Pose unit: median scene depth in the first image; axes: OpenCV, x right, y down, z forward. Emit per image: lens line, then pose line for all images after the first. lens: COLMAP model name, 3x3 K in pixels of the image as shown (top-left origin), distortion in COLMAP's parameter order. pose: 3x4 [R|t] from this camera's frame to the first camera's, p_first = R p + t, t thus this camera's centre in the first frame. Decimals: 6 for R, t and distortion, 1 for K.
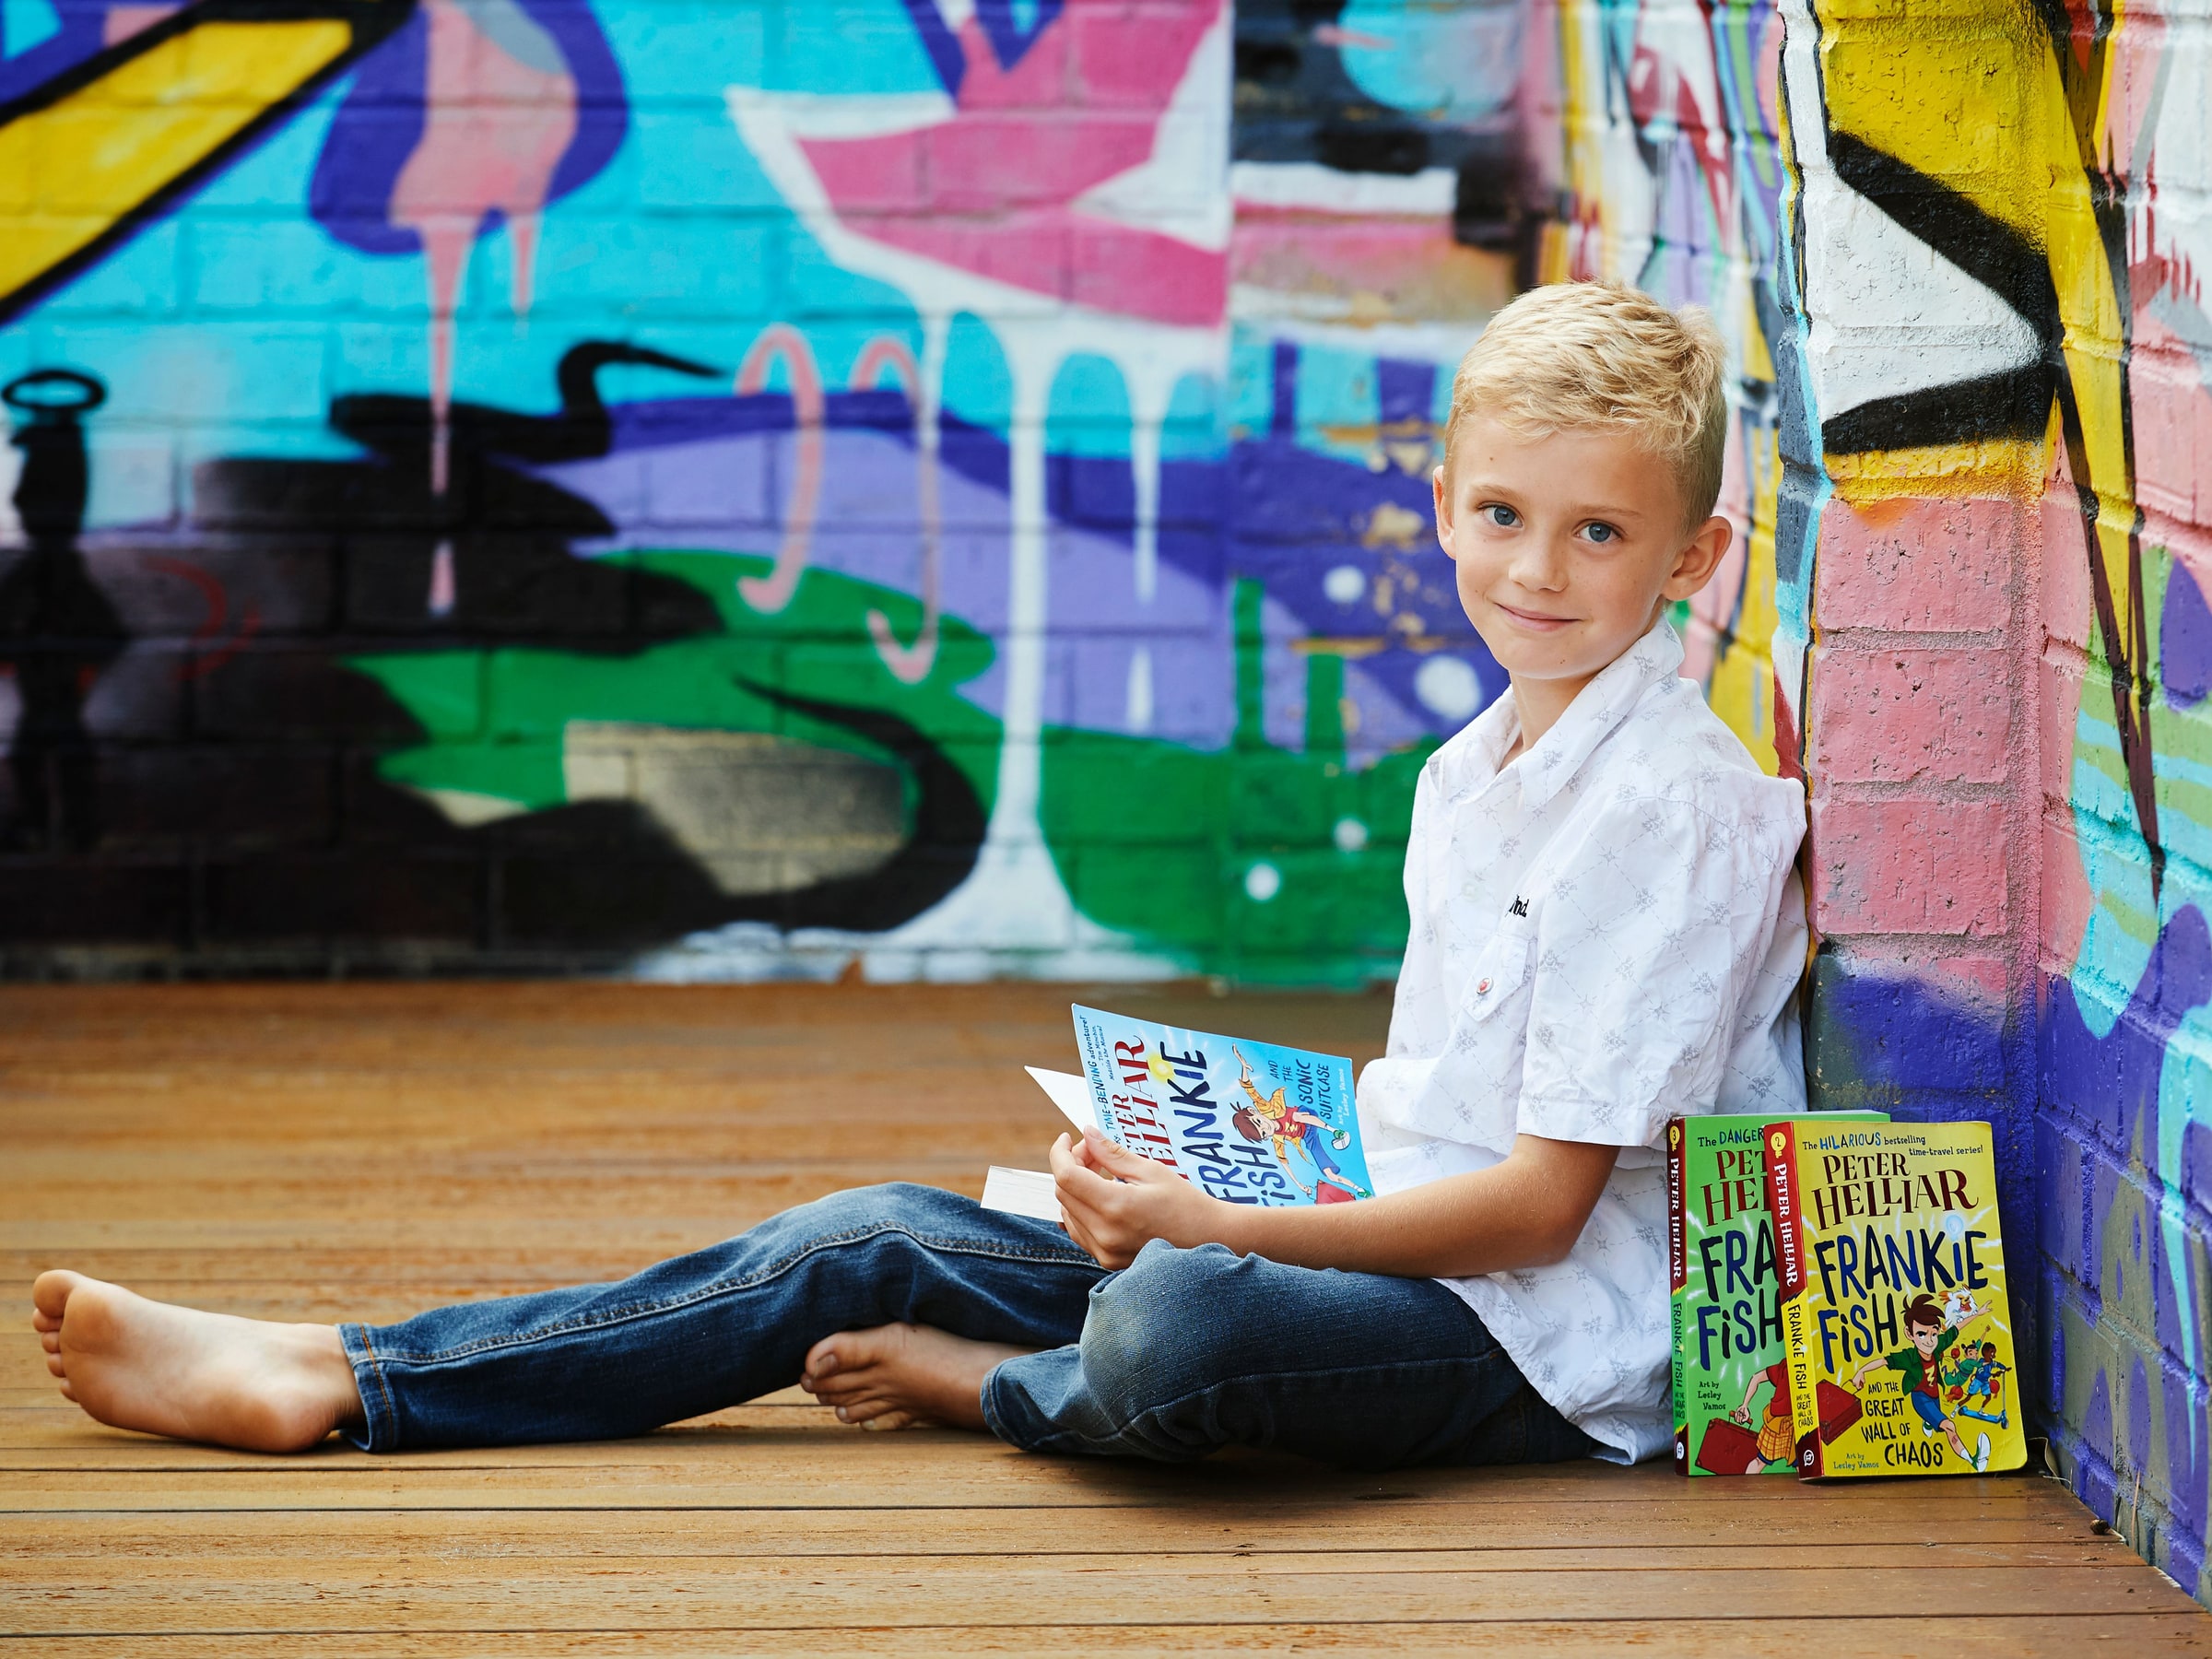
lens RADIAL K [[10832.4, 0, 1073.8], [0, 10832.4, 576.1], [0, 0, 1]] dist [0.177616, 0.000000]
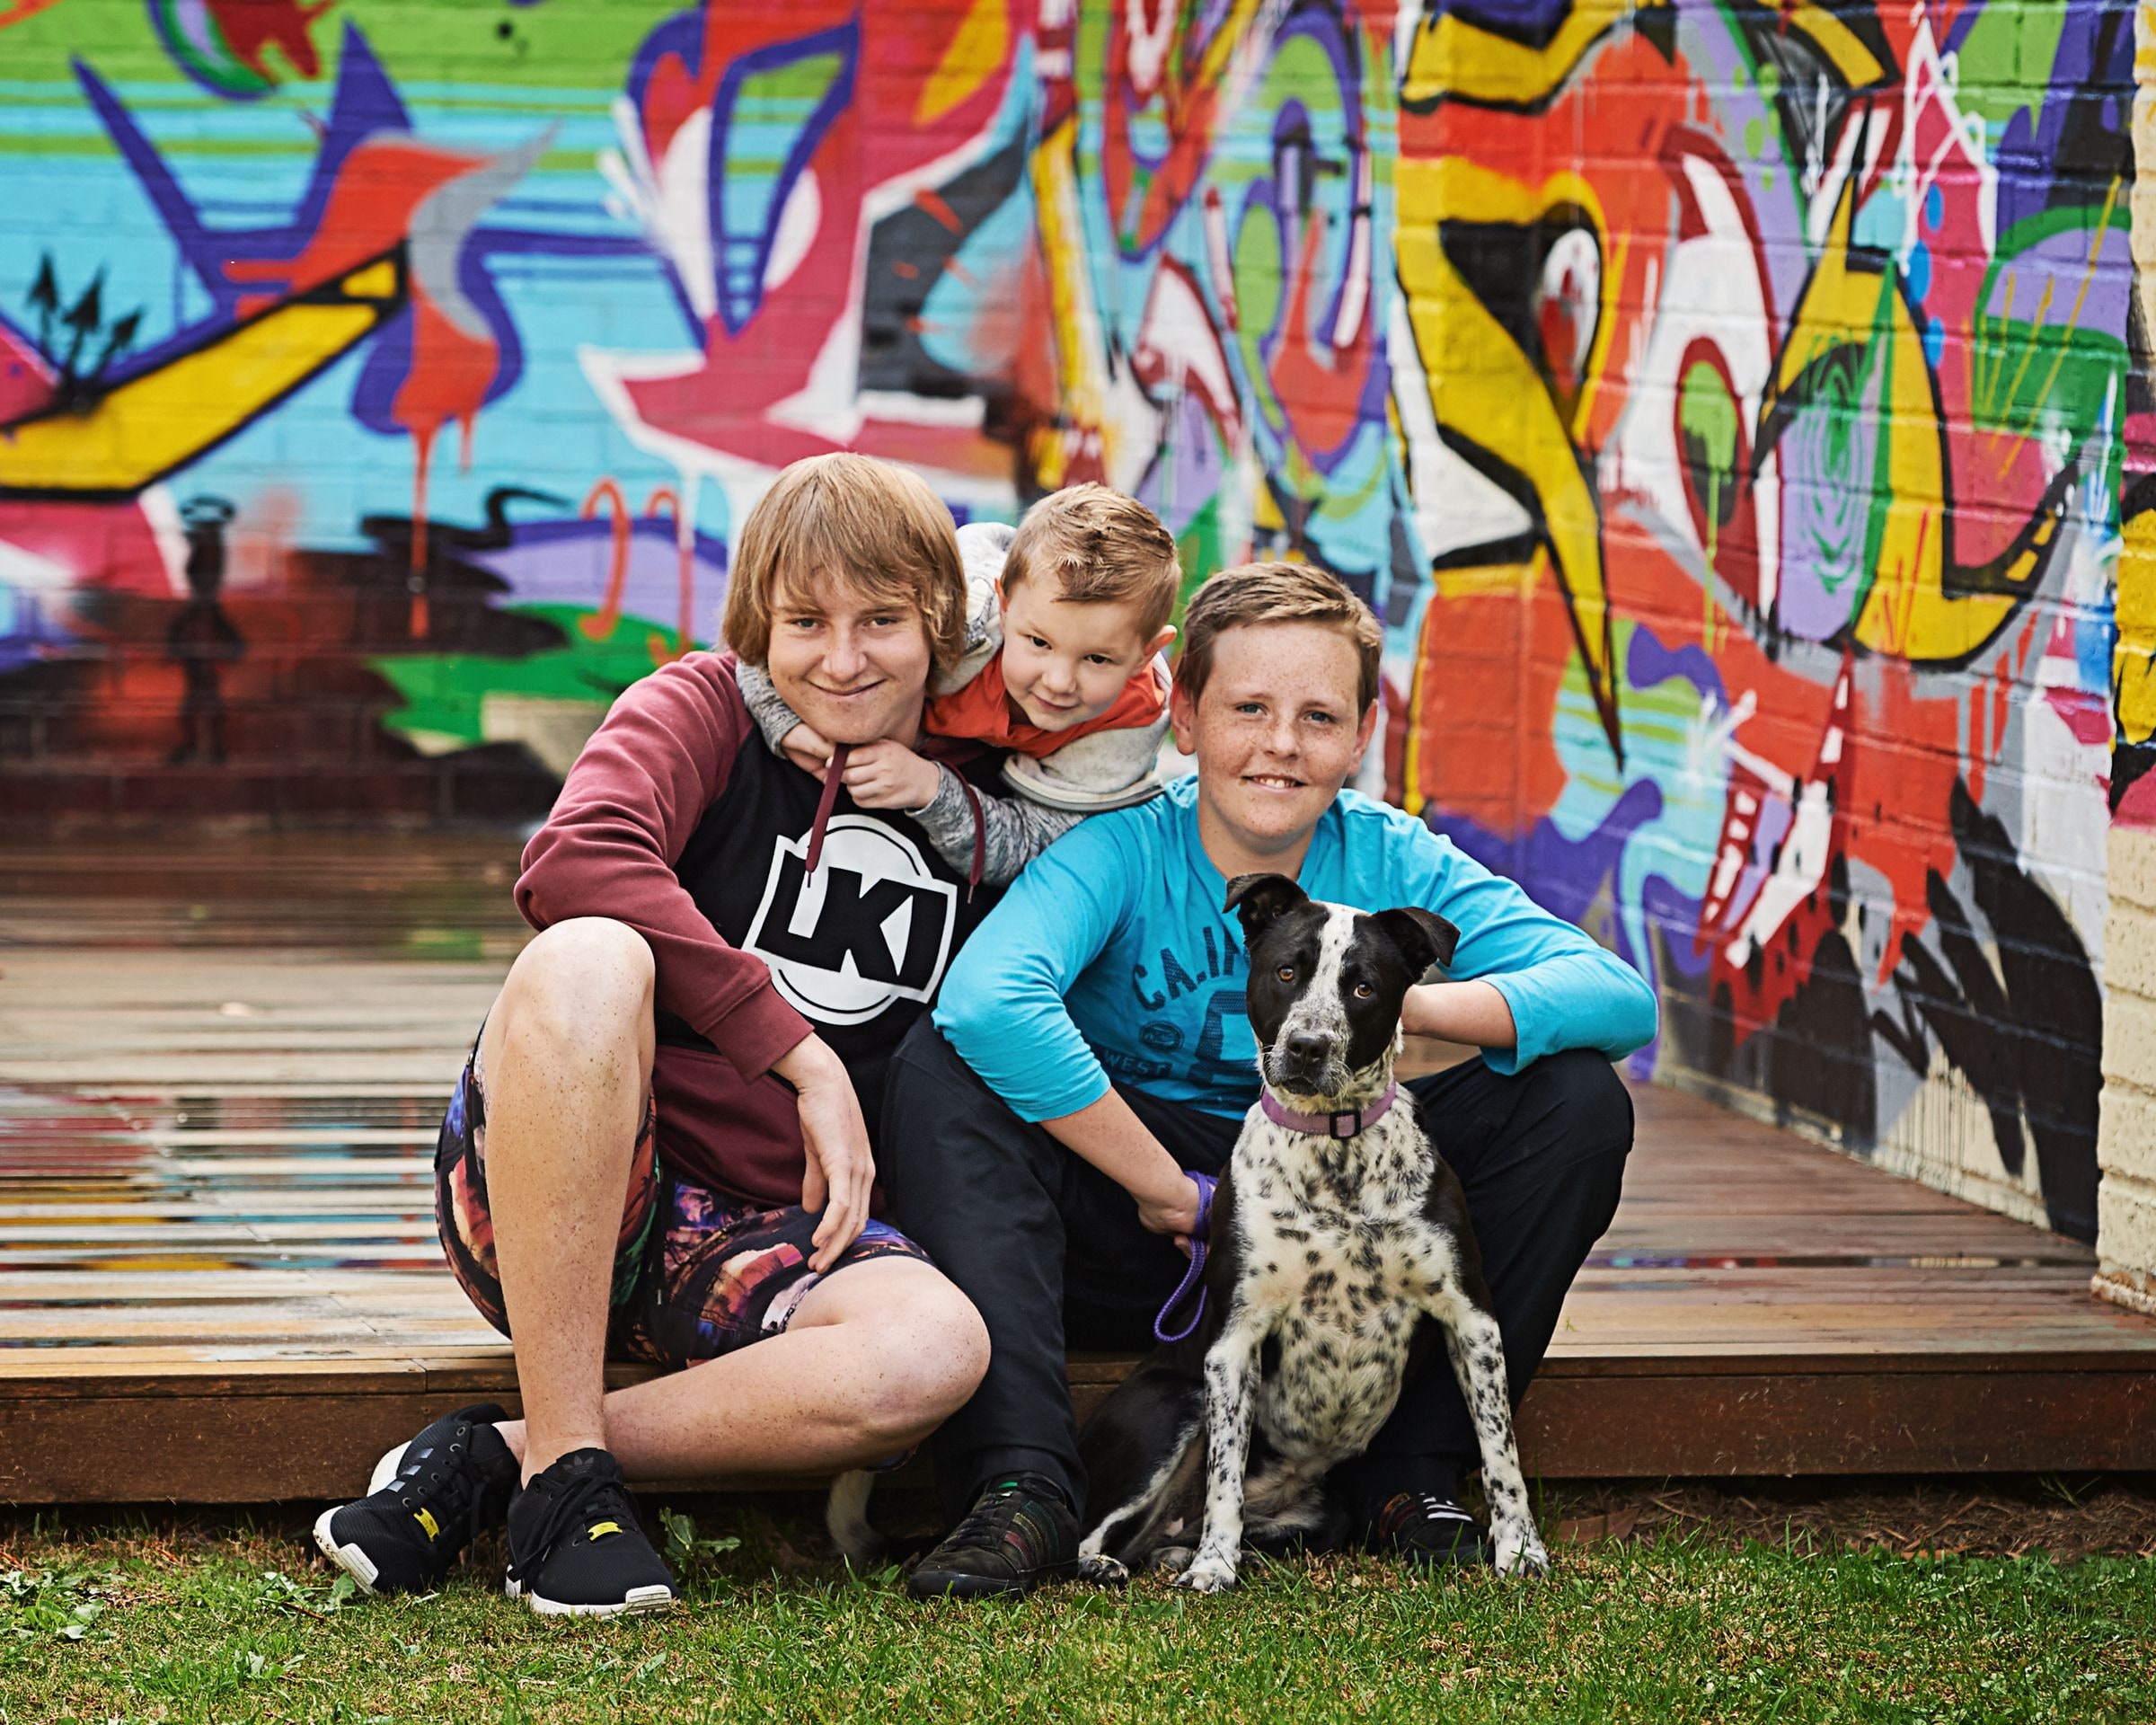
lens RADIAL K [[8296.7, 0, 1082.5], [0, 8296.7, 849.7], [0, 0, 1]] dist [-0.089762, 0.000000]
pose [[0.990103, 0.006967, 0.140170, -0.142071], [-0.010977, 0.999552, 0.027861, -0.000691], [-0.139913, -0.029124, 0.989735, -0.384642]]
